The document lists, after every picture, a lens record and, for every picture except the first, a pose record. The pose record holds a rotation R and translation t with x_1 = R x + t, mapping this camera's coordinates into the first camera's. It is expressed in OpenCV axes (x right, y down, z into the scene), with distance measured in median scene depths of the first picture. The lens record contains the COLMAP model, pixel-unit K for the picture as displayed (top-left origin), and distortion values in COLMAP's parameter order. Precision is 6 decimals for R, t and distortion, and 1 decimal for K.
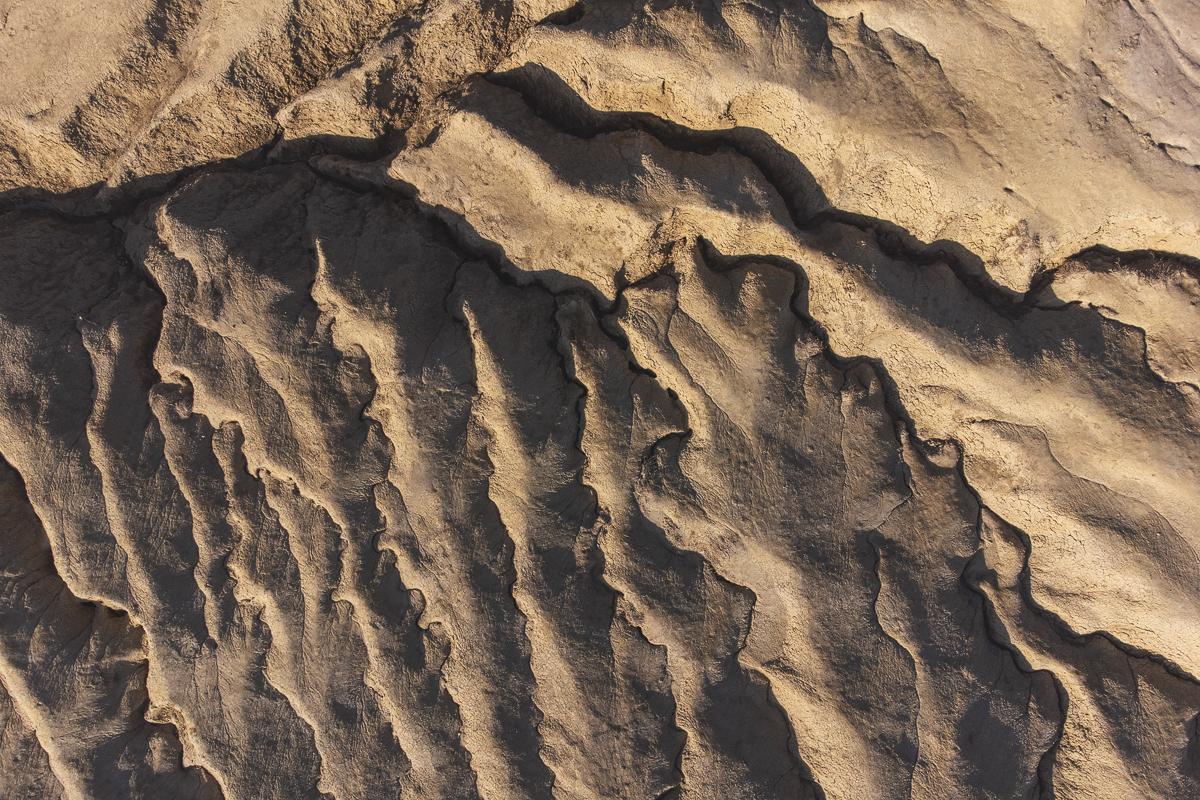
lens RADIAL K [[828.7, 0, 610.0], [0, 828.7, 424.3], [0, 0, 1]] dist [-0.001983, -0.002435]
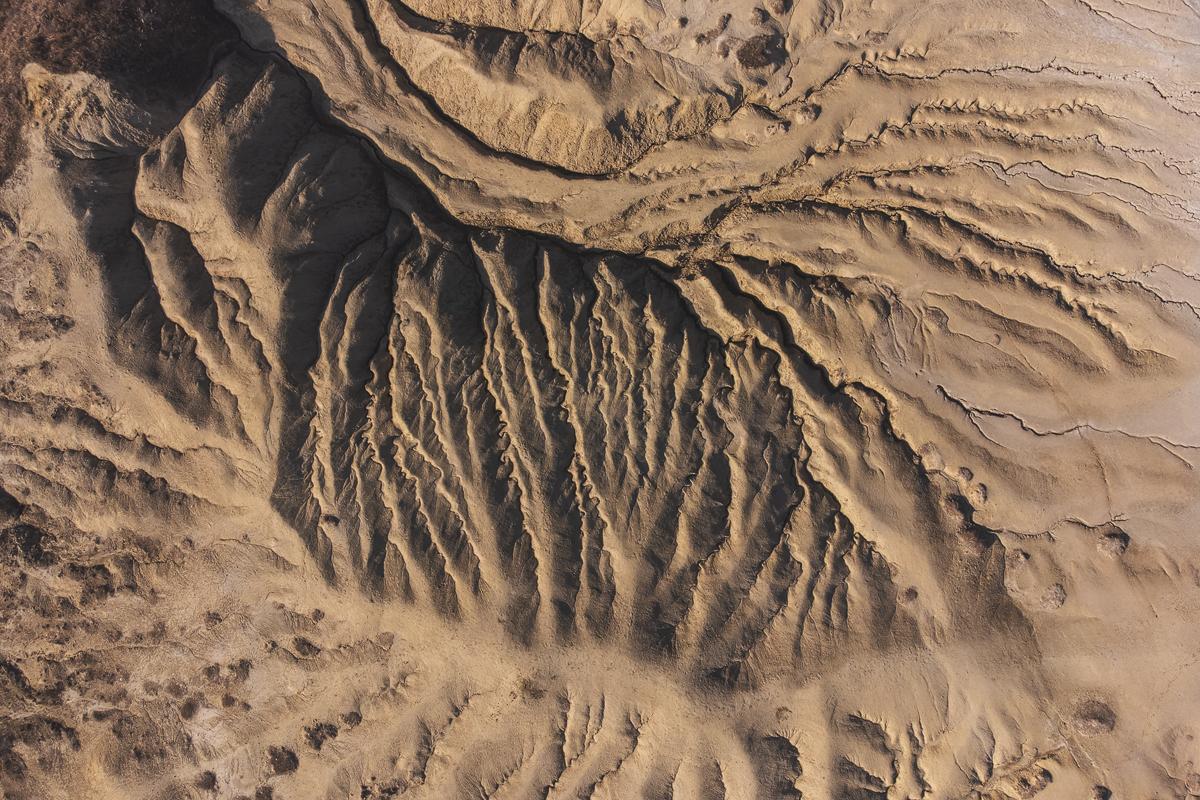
lens RADIAL K [[828.7, 0, 588.4], [0, 828.7, 352.3], [0, 0, 1]] dist [-0.001983, -0.002435]
pose [[0.926620, 0.372940, -0.047866, -0.365075], [-0.374711, 0.926460, -0.035536, 0.225408], [0.031093, 0.050864, 0.998221, -2.559431]]
